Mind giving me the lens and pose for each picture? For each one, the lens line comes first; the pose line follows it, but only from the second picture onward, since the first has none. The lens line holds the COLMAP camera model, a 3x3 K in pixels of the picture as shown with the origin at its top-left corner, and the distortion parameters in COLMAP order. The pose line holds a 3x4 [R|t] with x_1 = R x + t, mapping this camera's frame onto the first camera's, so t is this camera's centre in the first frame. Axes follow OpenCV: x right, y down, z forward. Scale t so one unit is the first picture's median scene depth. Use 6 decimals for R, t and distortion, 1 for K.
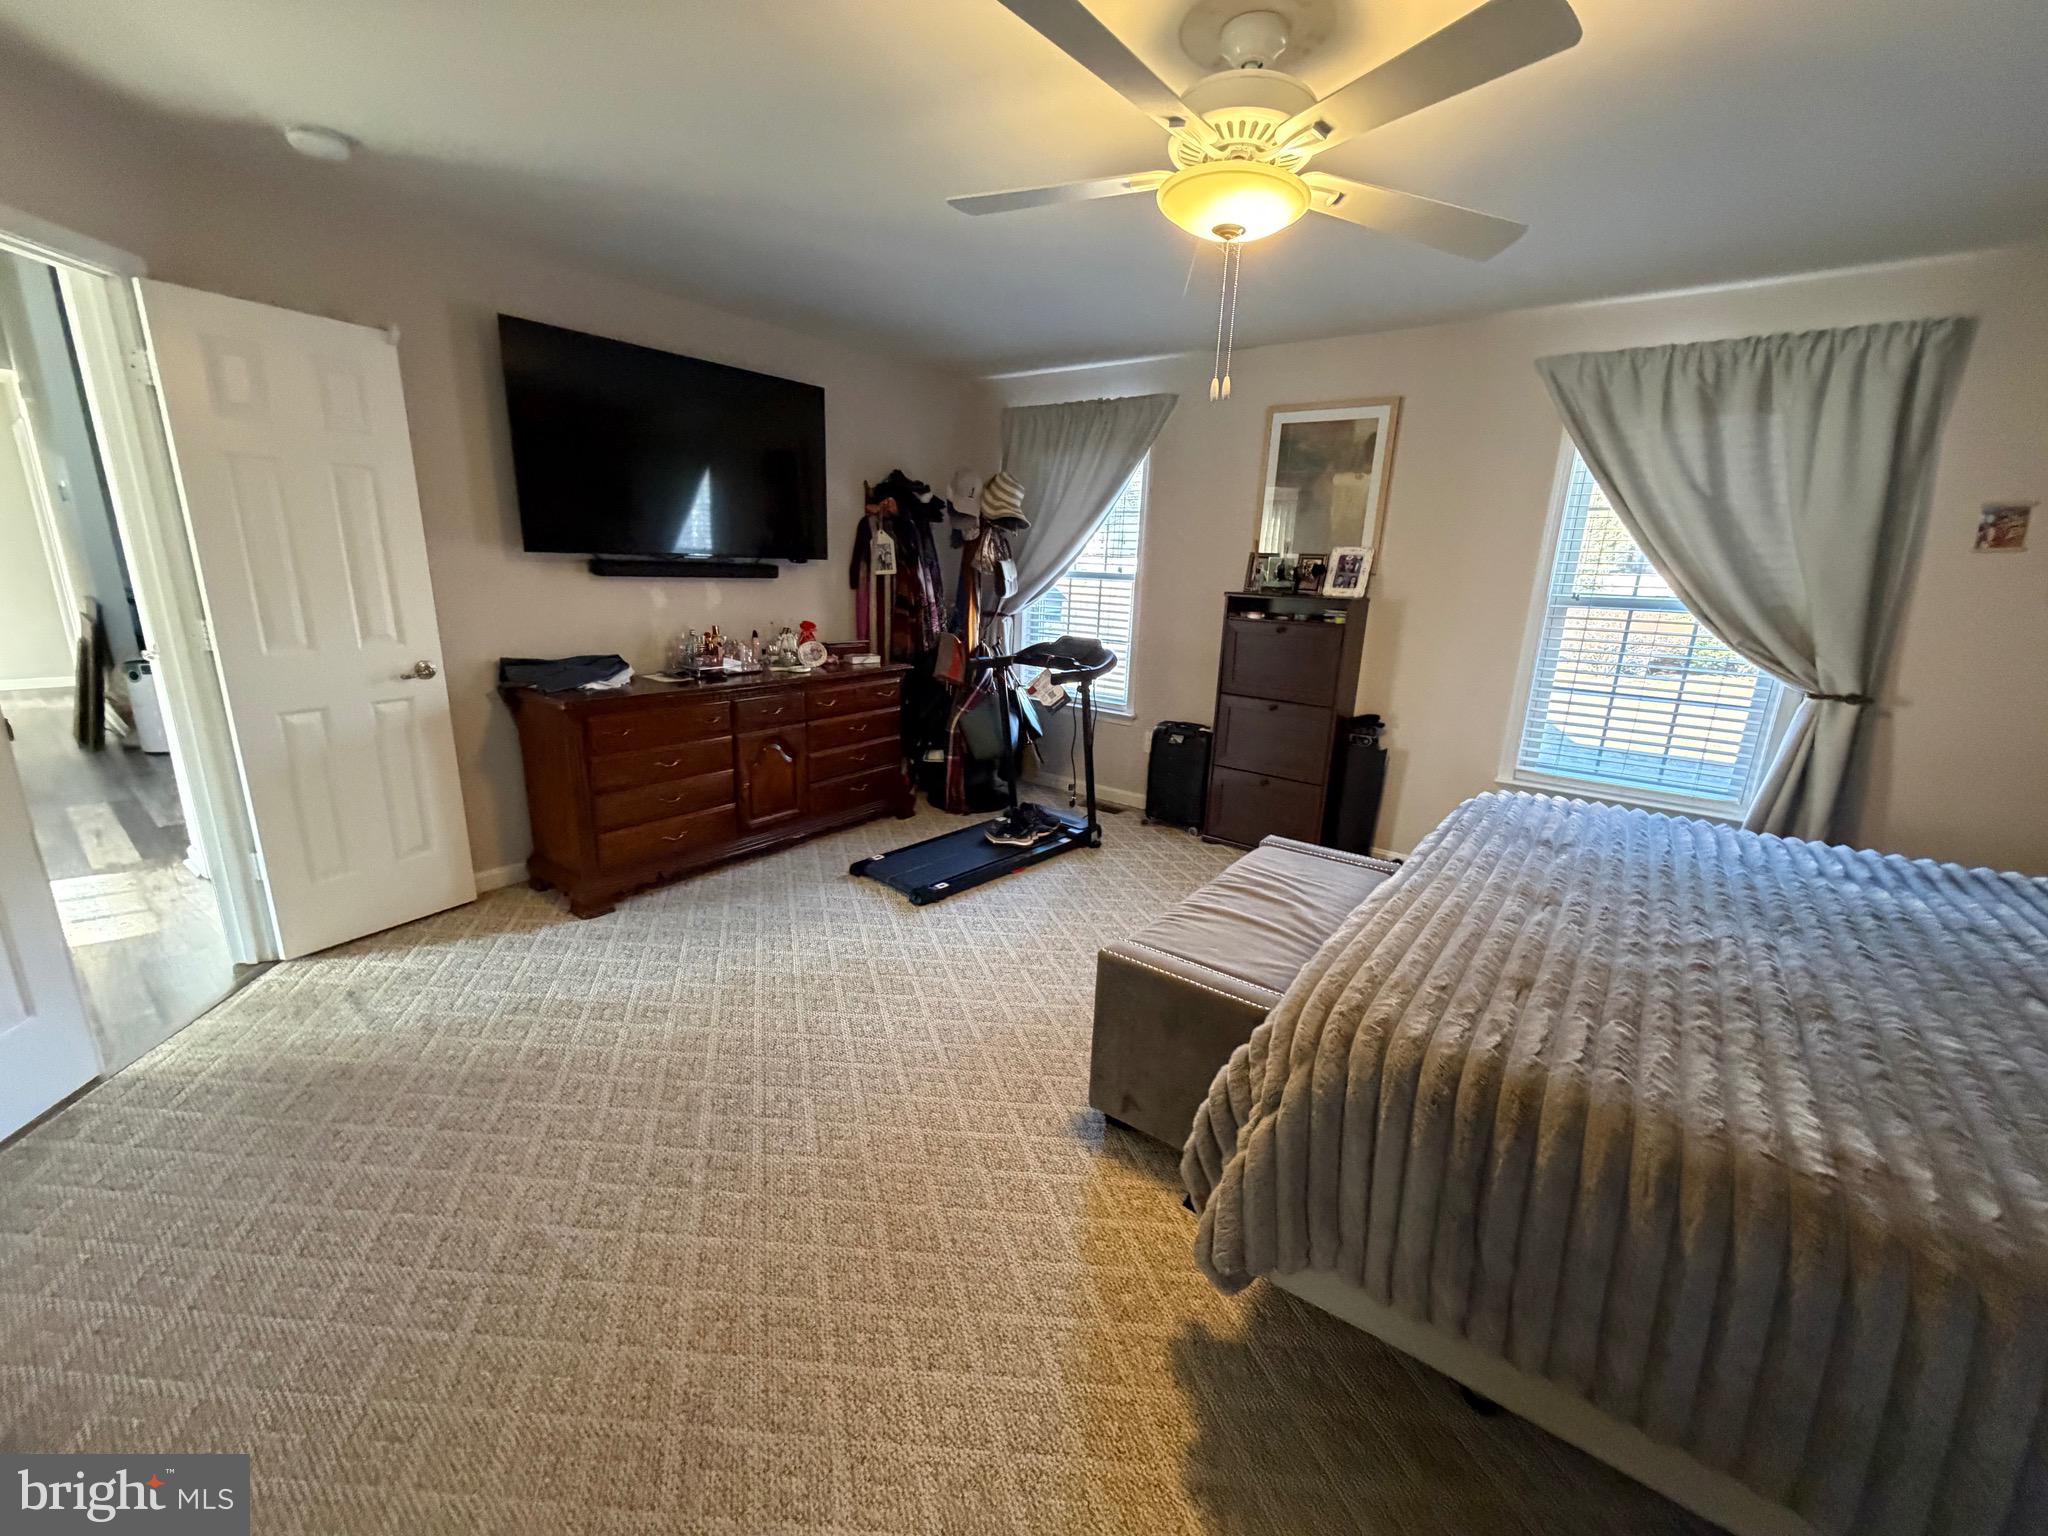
lens RADIAL K [[814.0, 0, 1030.9], [0, 814.0, 768.5], [0, 0, 1]] dist [-0.003032, 0.000433]
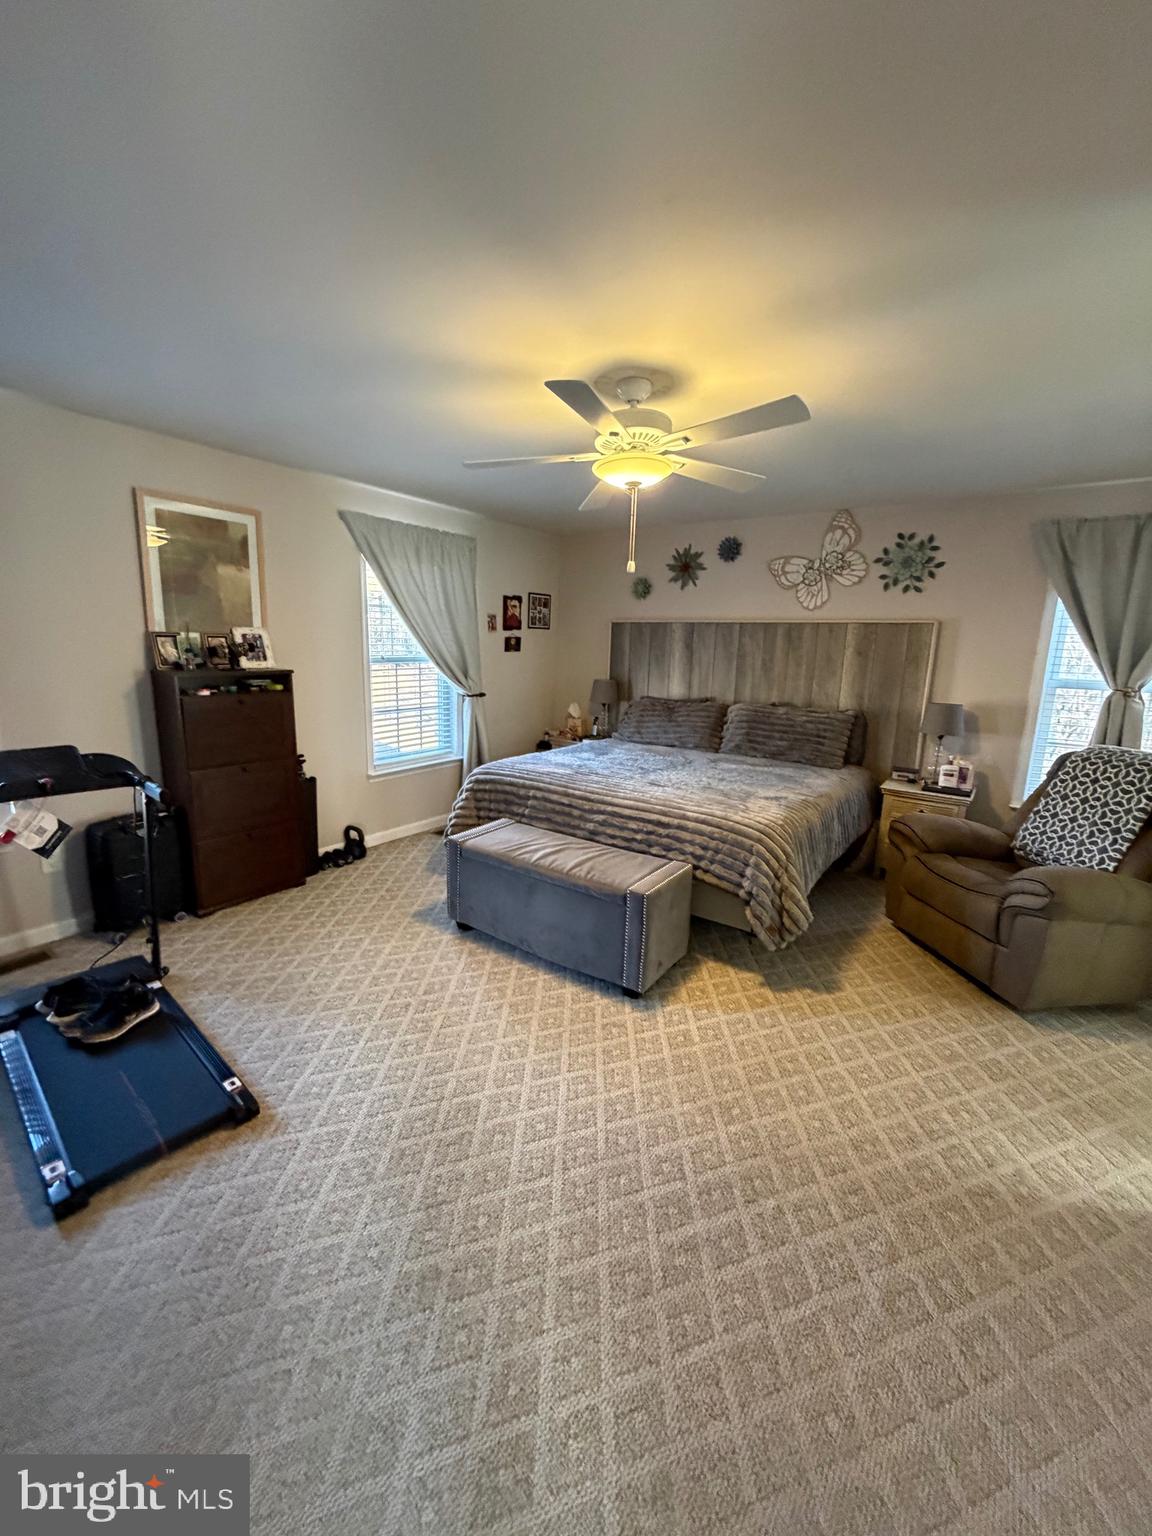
lens RADIAL K [[610.5, 0, 581.6], [0, 610.5, 757.7], [0, 0, 1]] dist [-0.003032, 0.000433]
pose [[-0.037941, -0.221970, 0.974315, -0.614656], [0.222324, 0.948704, 0.224793, -0.202871], [-0.974234, 0.225143, 0.013355, 0.610290]]
